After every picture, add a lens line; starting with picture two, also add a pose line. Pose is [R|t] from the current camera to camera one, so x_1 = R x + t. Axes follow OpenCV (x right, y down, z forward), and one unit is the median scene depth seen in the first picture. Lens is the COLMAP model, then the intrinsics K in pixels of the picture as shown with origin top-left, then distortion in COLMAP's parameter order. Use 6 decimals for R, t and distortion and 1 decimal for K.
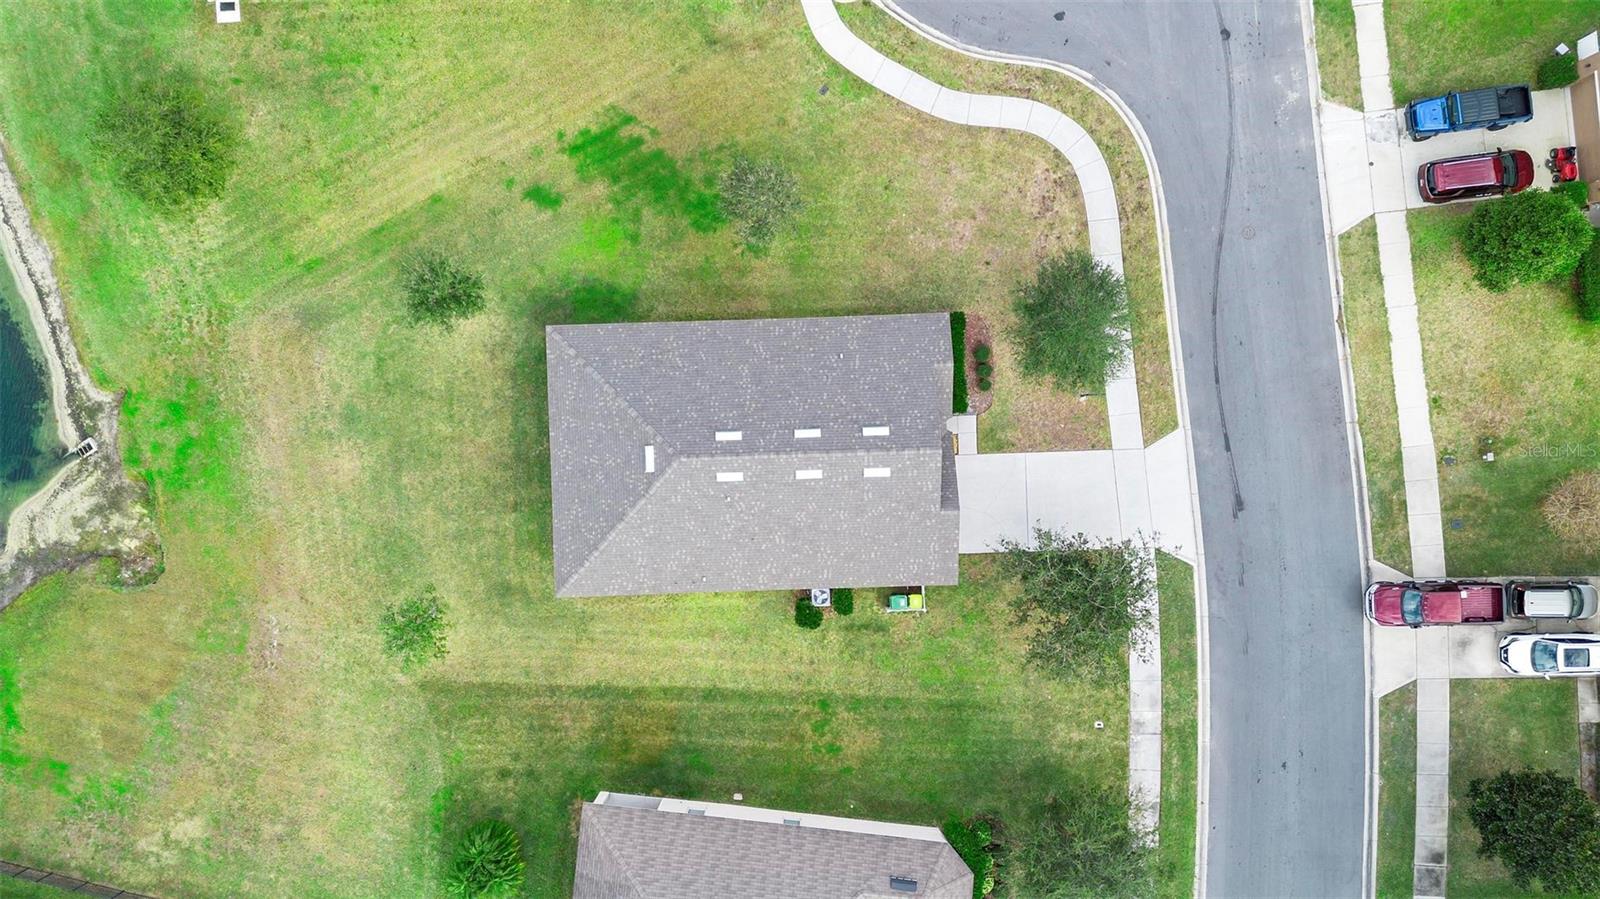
lens RADIAL K [[1125.0, 0, 800.0], [0, 1125.0, 449.5], [0, 0, 1]] dist [0.002725, 0.000274]
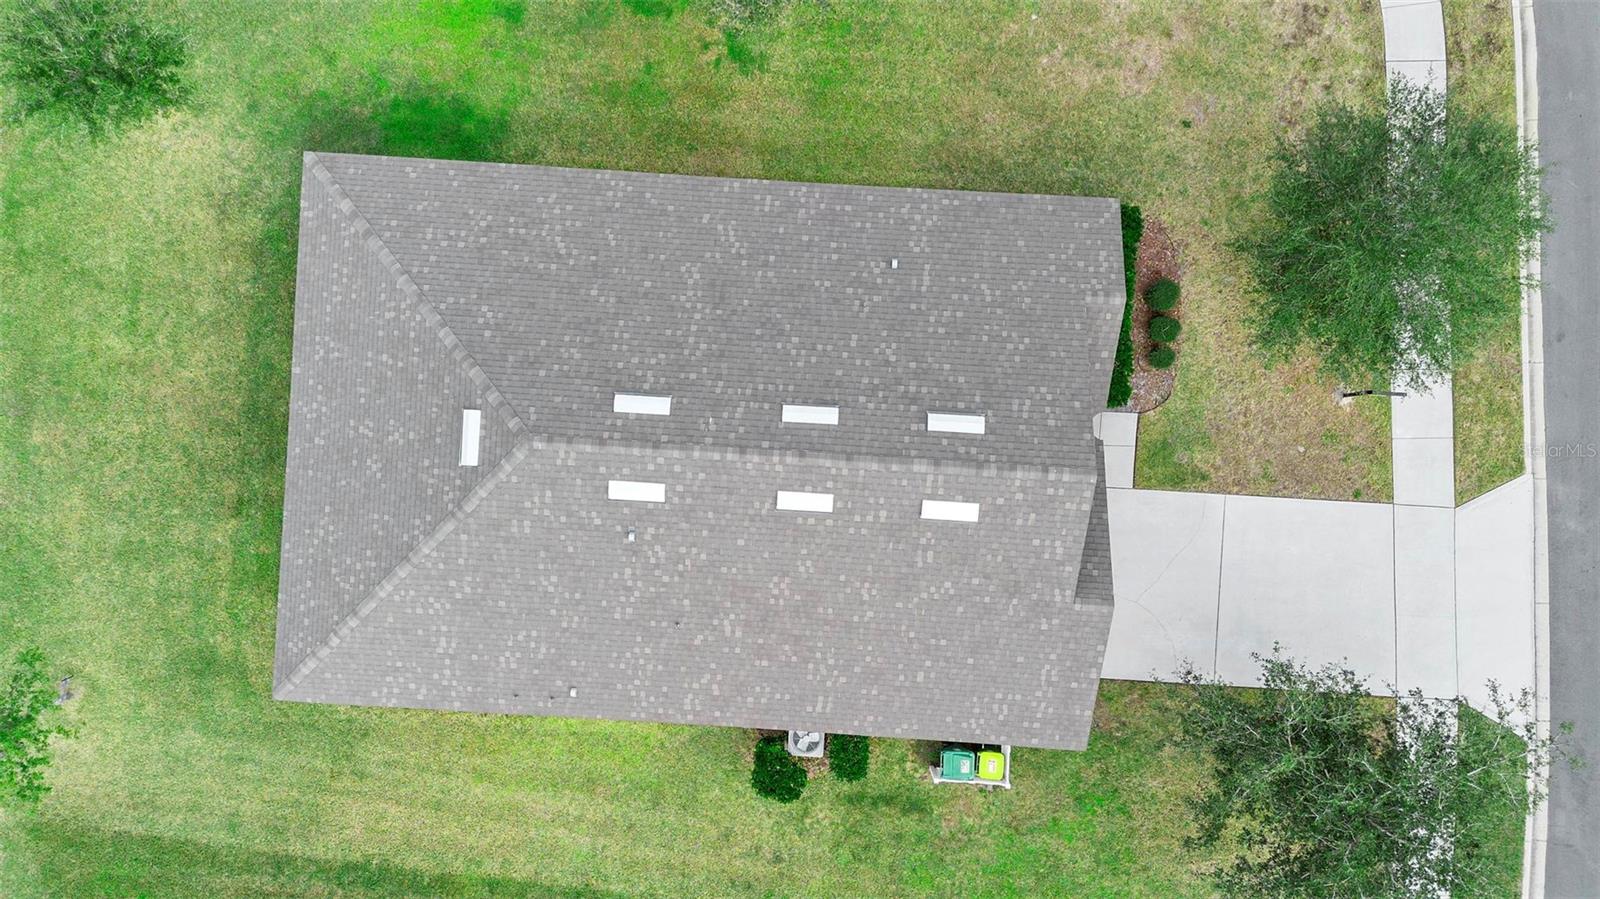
lens RADIAL K [[1125.0, 0, 800.0], [0, 1125.0, 449.5], [0, 0, 1]] dist [0.002725, 0.000274]
pose [[0.995722, 0.092388, -0.001437, 0.004138], [-0.092393, 0.995718, -0.003180, 0.001944], [0.001137, 0.003299, 0.999994, 0.482390]]
